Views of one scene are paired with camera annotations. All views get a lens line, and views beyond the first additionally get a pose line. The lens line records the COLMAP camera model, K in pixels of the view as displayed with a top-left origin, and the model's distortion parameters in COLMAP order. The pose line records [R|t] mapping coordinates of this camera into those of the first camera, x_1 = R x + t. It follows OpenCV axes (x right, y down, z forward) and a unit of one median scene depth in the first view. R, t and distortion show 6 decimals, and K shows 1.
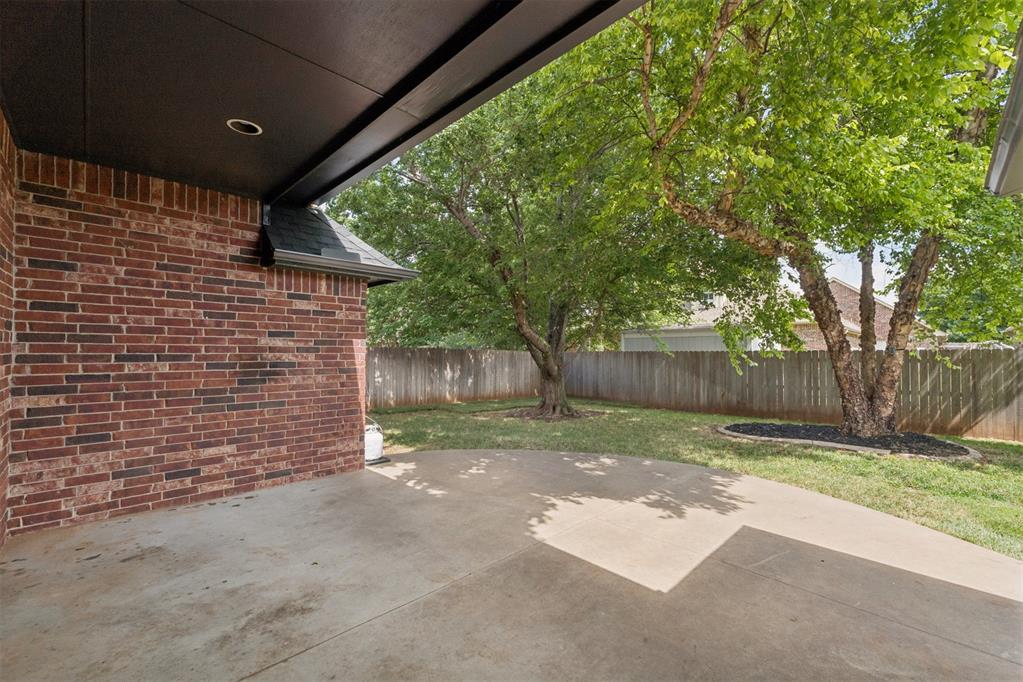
lens RADIAL K [[423.2, 0, 512.9], [0, 423.2, 345.7], [0, 0, 1]] dist [0.011261, -0.000107]
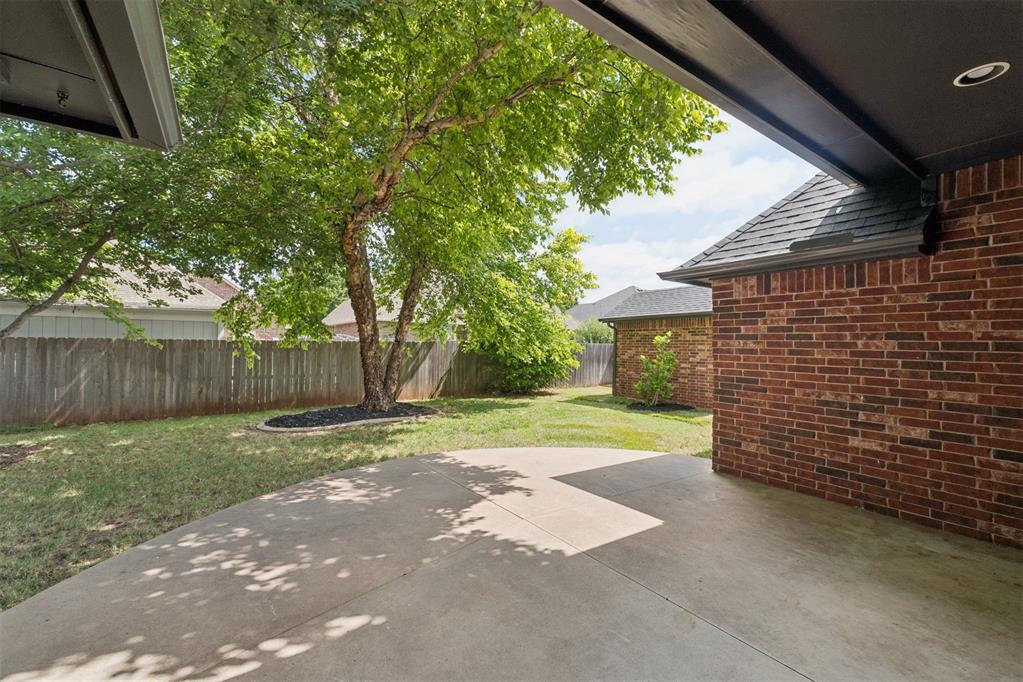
lens RADIAL K [[423.2, 0, 512.9], [0, 423.2, 345.7], [0, 0, 1]] dist [0.011261, -0.000107]
pose [[0.183472, 0.002926, 0.983021, -0.653976], [-0.032579, 0.999464, 0.003106, 0.007460], [-0.982485, -0.032595, 0.183469, 0.737753]]
